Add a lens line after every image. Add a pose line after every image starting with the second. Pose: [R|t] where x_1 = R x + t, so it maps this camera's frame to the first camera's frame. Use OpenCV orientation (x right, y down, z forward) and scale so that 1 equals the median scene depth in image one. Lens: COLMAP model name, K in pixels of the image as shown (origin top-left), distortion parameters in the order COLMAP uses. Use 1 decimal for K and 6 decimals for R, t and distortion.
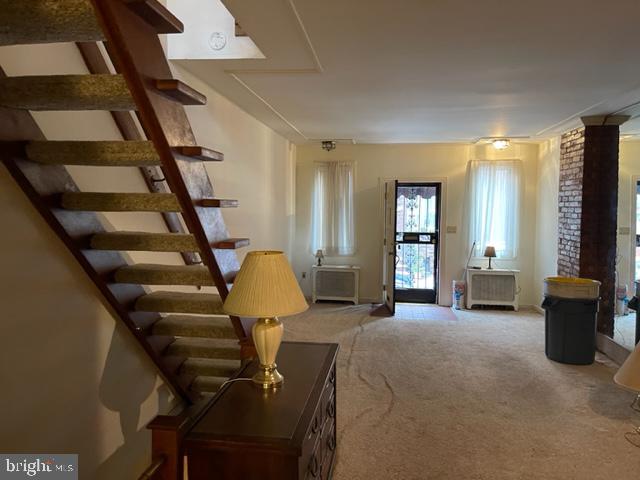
lens RADIAL K [[475.5, 0, 320.0], [0, 475.5, 236.8], [0, 0, 1]] dist [0.072870, -0.079060]
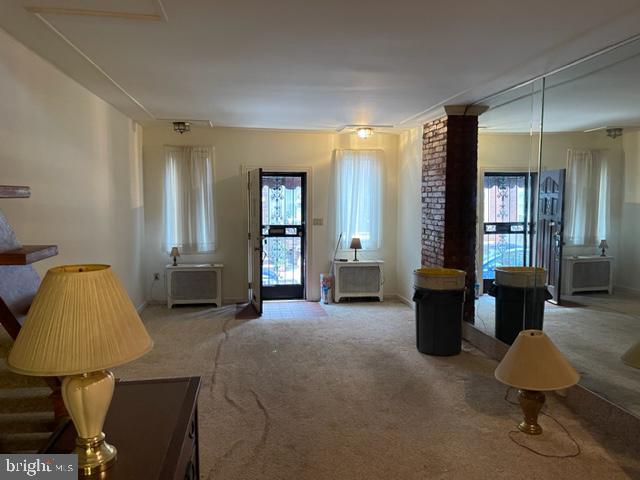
lens RADIAL K [[474.9, 0, 315.6], [0, 474.9, 239.4], [0, 0, 1]] dist [0.080306, -0.083262]
pose [[0.959810, -0.028911, 0.279159, 0.004084], [0.022204, 0.999385, 0.027156, -0.006474], [-0.279772, -0.019866, 0.959861, 0.112157]]
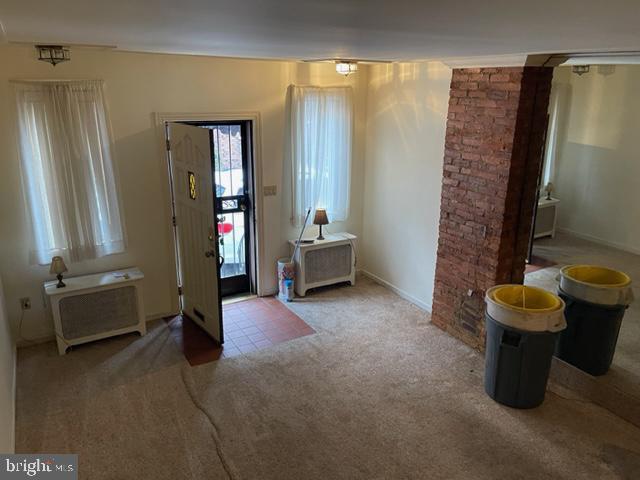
lens RADIAL K [[475.5, 0, 320.0], [0, 475.5, 236.8], [0, 0, 1]] dist [0.072870, -0.079060]
pose [[0.784581, -0.184288, 0.592005, -0.113322], [0.031549, 0.965436, 0.258723, -0.166573], [-0.619223, -0.184312, 0.763277, 0.560774]]
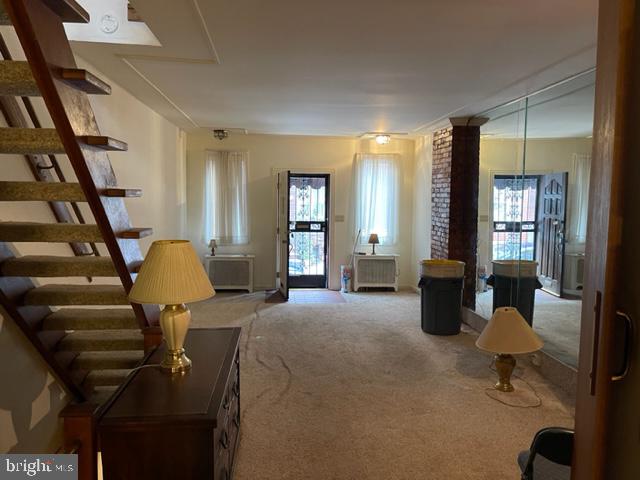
lens RADIAL K [[474.9, 0, 315.6], [0, 474.9, 239.4], [0, 0, 1]] dist [0.080306, -0.083262]
pose [[0.975159, -0.016193, 0.220914, -0.015770], [0.009985, 0.999524, 0.029190, 0.000743], [-0.221281, -0.026259, 0.974856, -0.028113]]
